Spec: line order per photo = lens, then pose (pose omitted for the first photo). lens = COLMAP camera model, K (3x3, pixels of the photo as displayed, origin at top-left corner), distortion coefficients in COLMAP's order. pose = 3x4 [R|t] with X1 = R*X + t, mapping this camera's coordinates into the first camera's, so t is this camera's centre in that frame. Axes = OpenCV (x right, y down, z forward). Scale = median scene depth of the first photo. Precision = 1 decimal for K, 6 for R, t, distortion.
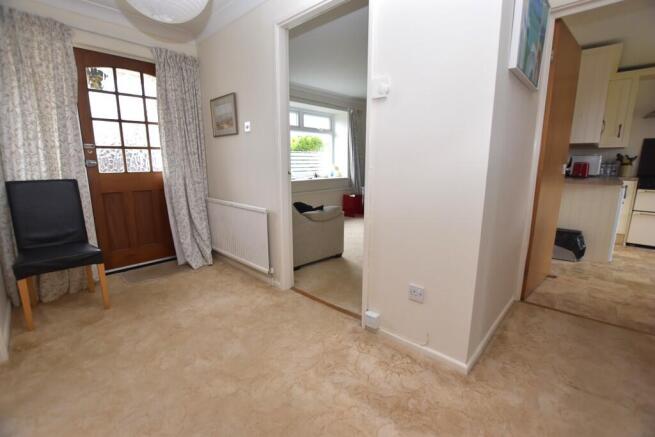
lens RADIAL K [[298.9, 0, 327.5], [0, 298.9, 218.5], [0, 0, 1]] dist [-0.035897, 0.000957]
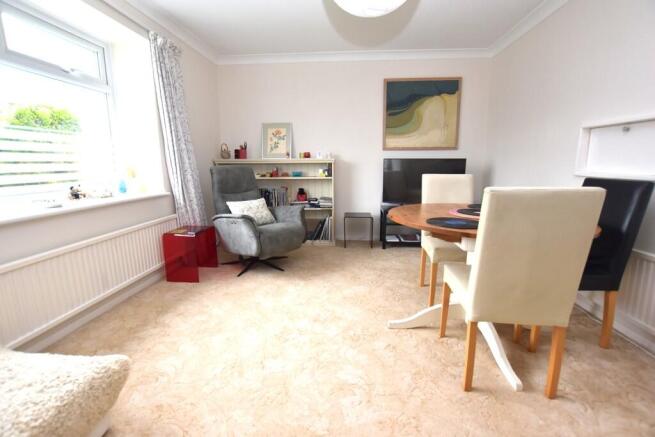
lens RADIAL K [[298.9, 0, 327.5], [0, 298.9, 218.5], [0, 0, 1]] dist [-0.035897, 0.000957]
pose [[0.780123, -0.119139, 0.614178, -0.020808], [0.126615, 0.991452, 0.031498, -0.092352], [-0.612680, 0.053192, 0.788539, 0.560582]]
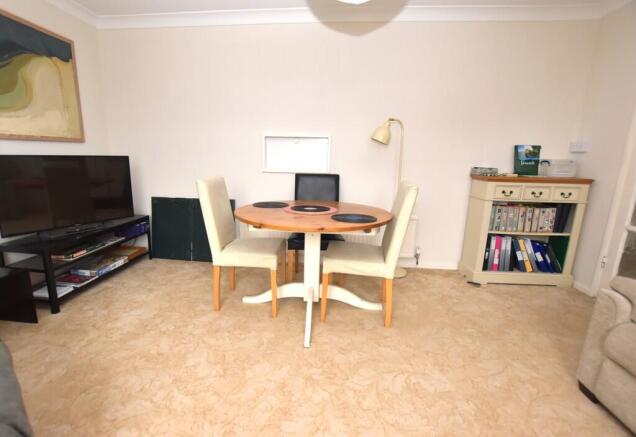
lens RADIAL K [[290.8, 0, 318.0], [0, 290.8, 218.5], [0, 0, 1]] dist [-0.014614, 0.000158]
pose [[-0.611637, -0.180324, 0.770314, 0.008008], [0.133928, 0.936024, 0.325456, -0.178504], [-0.779720, 0.302228, -0.548357, 0.919472]]
